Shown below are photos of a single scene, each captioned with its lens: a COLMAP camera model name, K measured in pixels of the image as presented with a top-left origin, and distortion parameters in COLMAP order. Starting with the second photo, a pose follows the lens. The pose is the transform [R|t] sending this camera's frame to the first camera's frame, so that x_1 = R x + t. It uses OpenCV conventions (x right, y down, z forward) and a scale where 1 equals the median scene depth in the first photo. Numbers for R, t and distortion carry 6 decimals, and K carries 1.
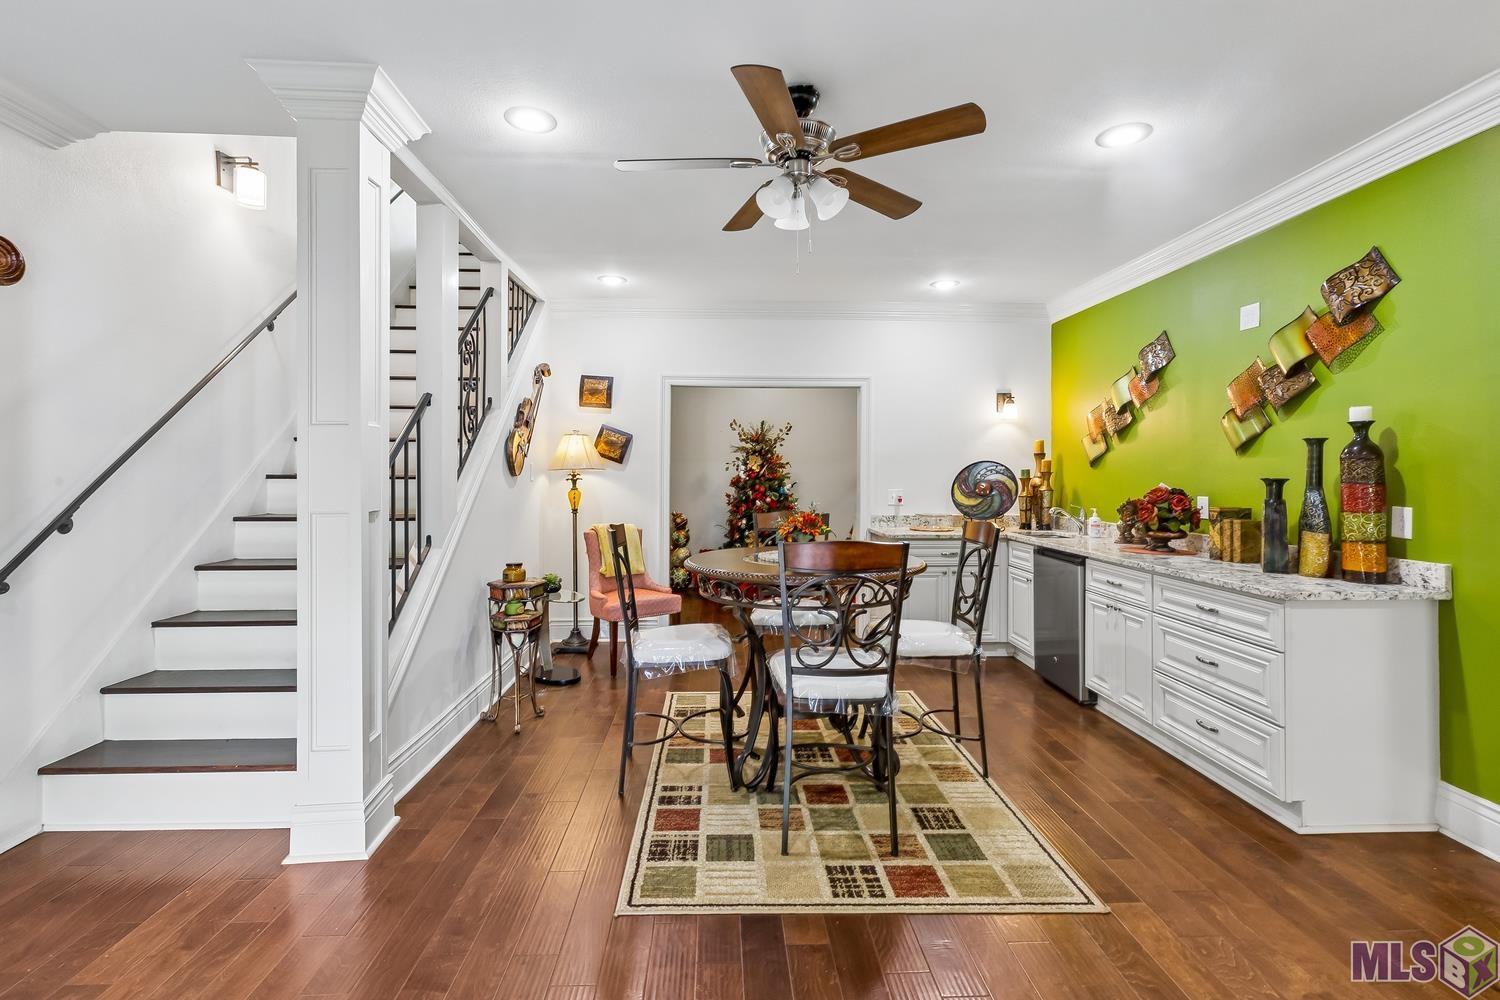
lens RADIAL K [[676.0, 0, 748.0], [0, 676.0, 472.0], [0, 0, 1]] dist [0.002182, -0.000338]
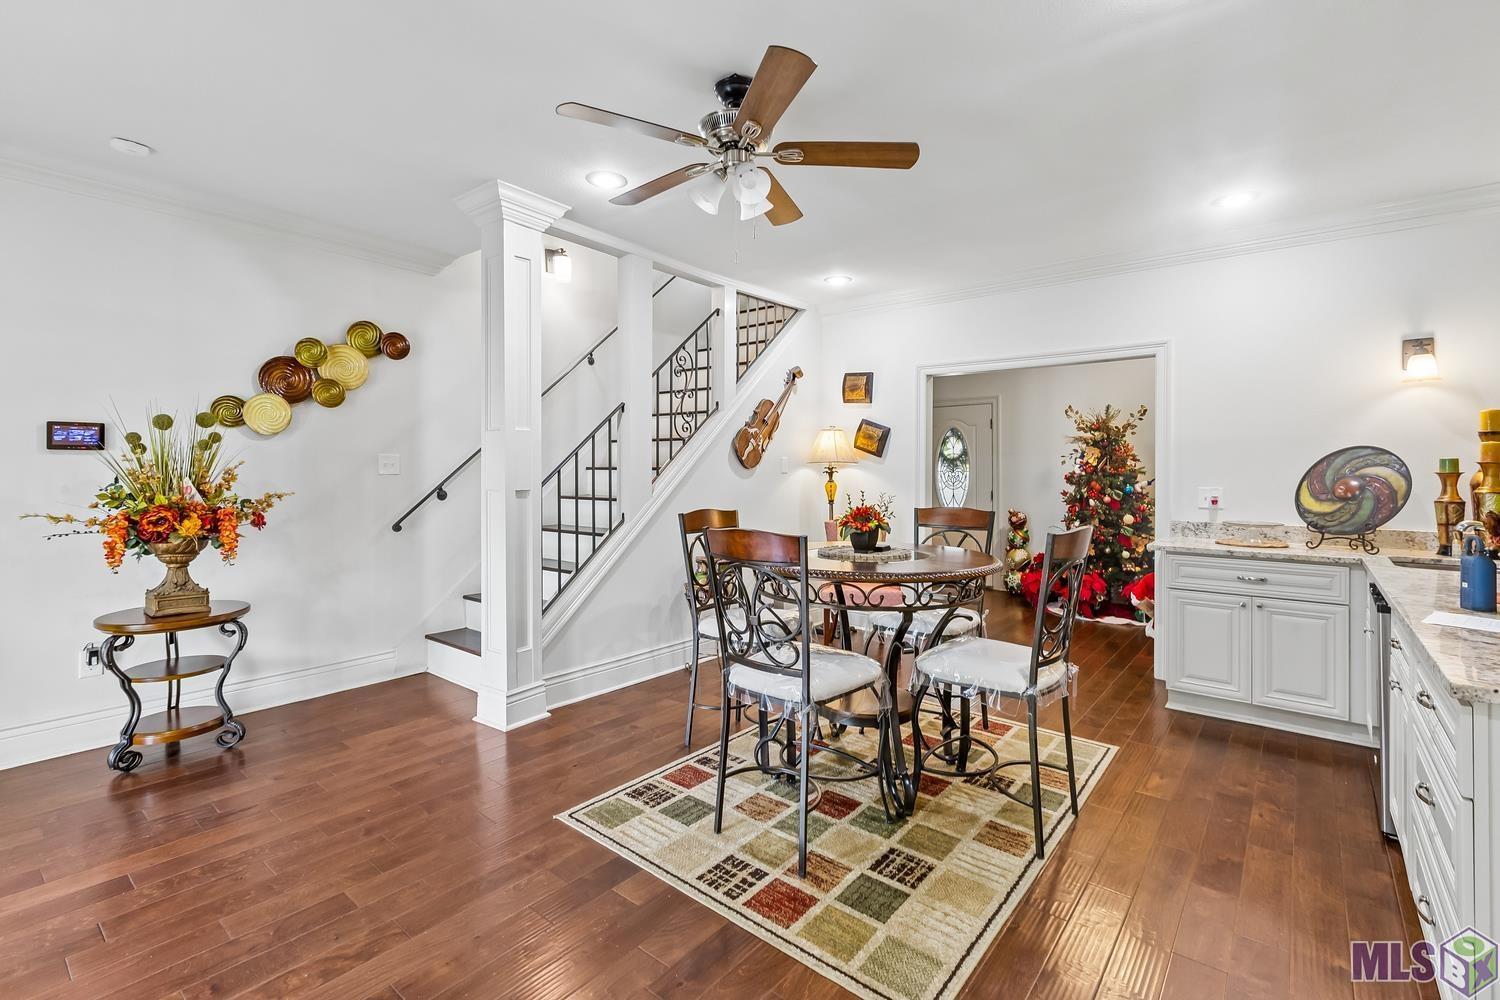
lens RADIAL K [[676.0, 0, 755.4], [0, 676.0, 462.6], [0, 0, 1]] dist [0.002182, -0.000338]
pose [[0.753520, -0.005846, -0.657399, 0.595220], [-0.001615, 0.999941, -0.010743, 0.013324], [0.657423, 0.009157, 0.753466, 0.202252]]
